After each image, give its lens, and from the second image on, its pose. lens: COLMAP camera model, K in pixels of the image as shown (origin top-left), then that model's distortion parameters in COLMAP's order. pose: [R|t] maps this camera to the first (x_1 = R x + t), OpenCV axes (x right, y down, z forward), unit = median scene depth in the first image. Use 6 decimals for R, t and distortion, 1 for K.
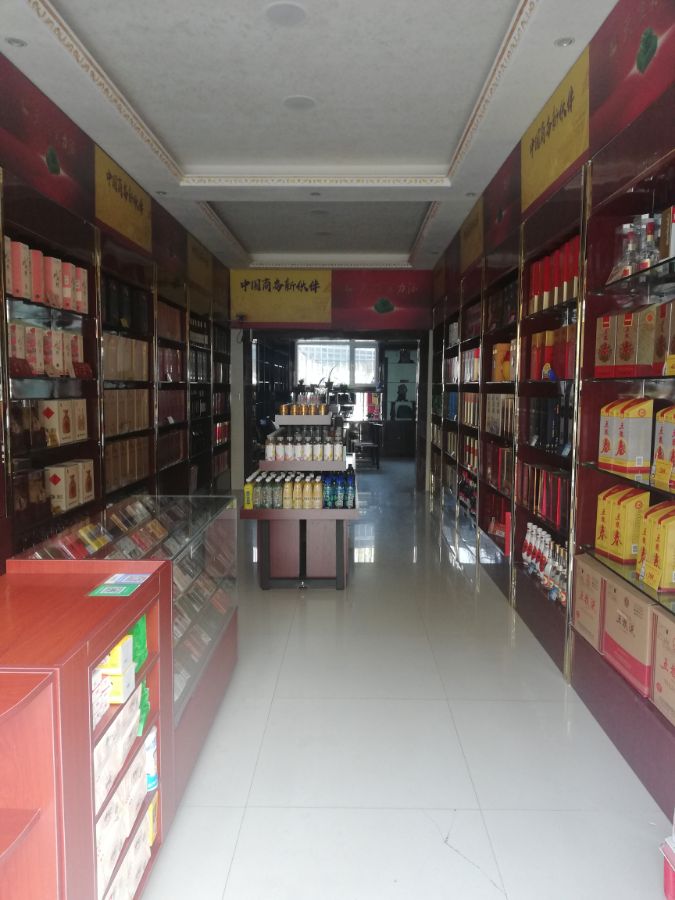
lens RADIAL K [[679.9, 0, 338.6], [0, 679.9, 450.2], [0, 0, 1]] dist [0.008188, -0.000023]
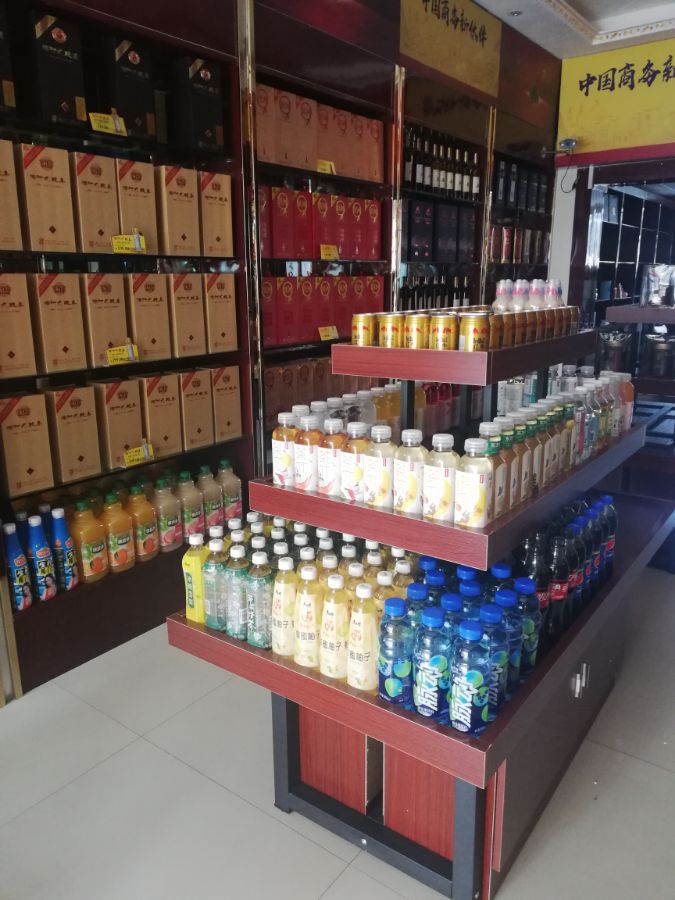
lens RADIAL K [[679.9, 0, 337.1], [0, 679.9, 448.5], [0, 0, 1]] dist [0.008188, -0.000023]
pose [[0.812265, 0.127736, -0.569130, 0.056071], [-0.039074, 0.985451, 0.165409, -0.029685], [0.581978, -0.112118, 0.805438, 0.388357]]
